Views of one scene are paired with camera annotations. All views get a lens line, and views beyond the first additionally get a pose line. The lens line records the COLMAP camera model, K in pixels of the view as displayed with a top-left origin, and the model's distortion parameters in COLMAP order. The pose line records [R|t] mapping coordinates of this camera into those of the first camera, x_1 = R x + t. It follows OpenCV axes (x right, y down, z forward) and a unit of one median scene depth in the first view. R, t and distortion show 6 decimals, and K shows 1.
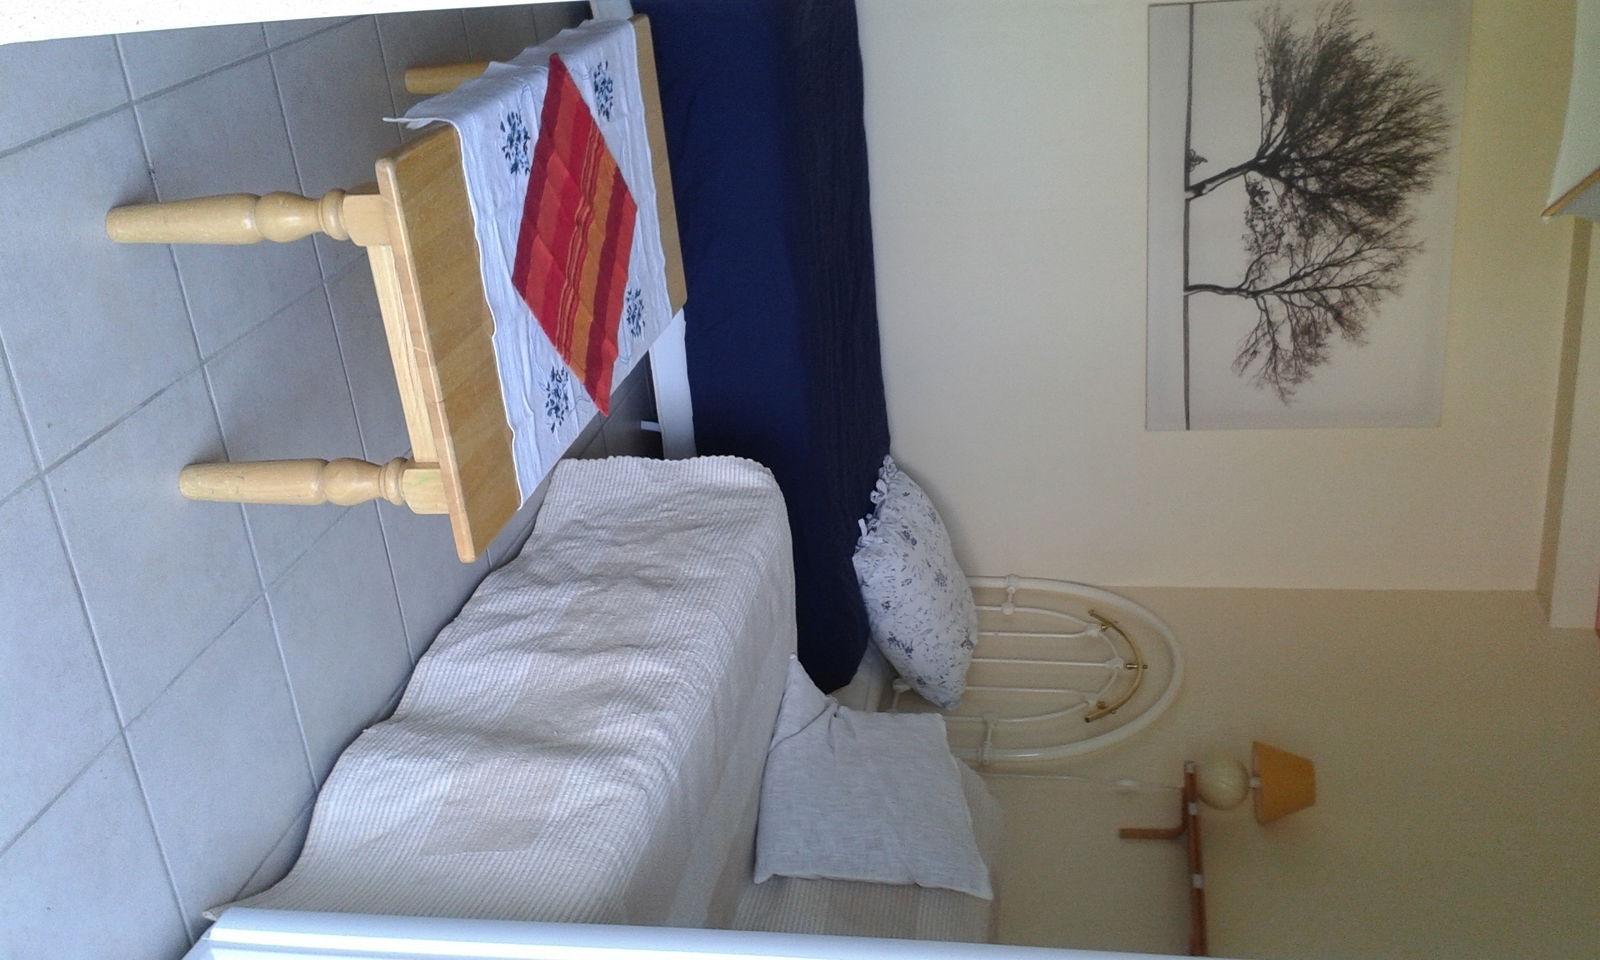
lens RADIAL K [[1500.2, 0, 775.6], [0, 1500.2, 459.4], [0, 0, 1]] dist [0.028620, 0.000000]
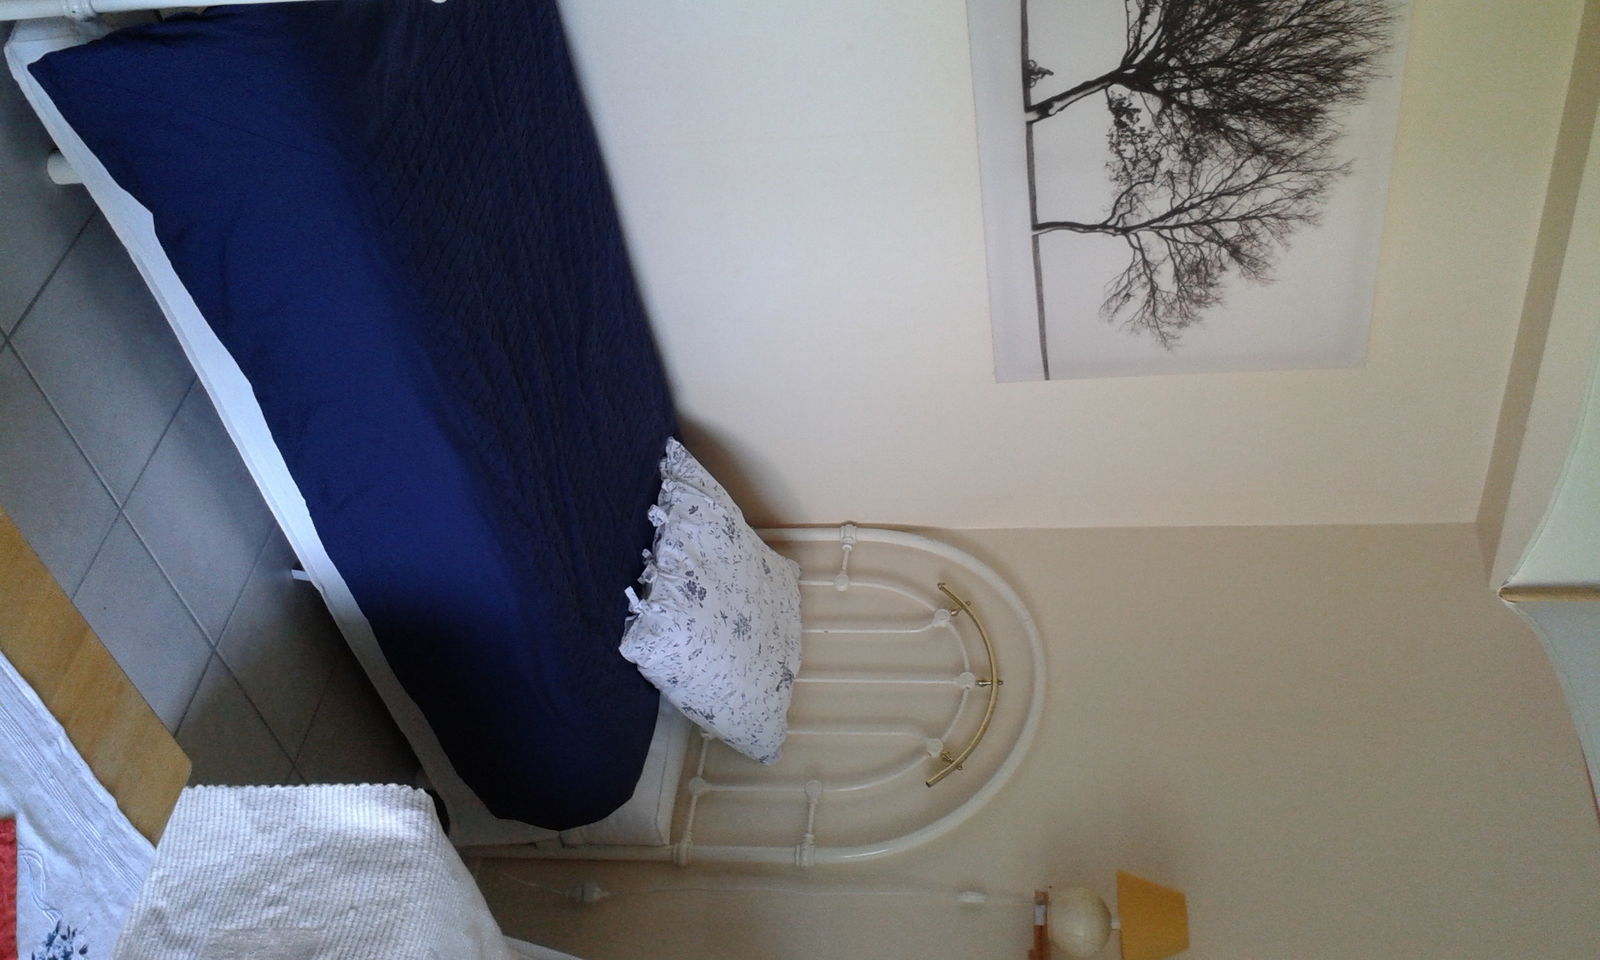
lens RADIAL K [[1500.2, 0, 766.8], [0, 1500.2, 487.3], [0, 0, 1]] dist [0.028620, 0.000000]
pose [[0.994627, -0.102649, 0.013398, 0.122417], [0.092056, 0.936245, 0.339075, -0.265393], [-0.047350, -0.336020, 0.940664, 0.274043]]
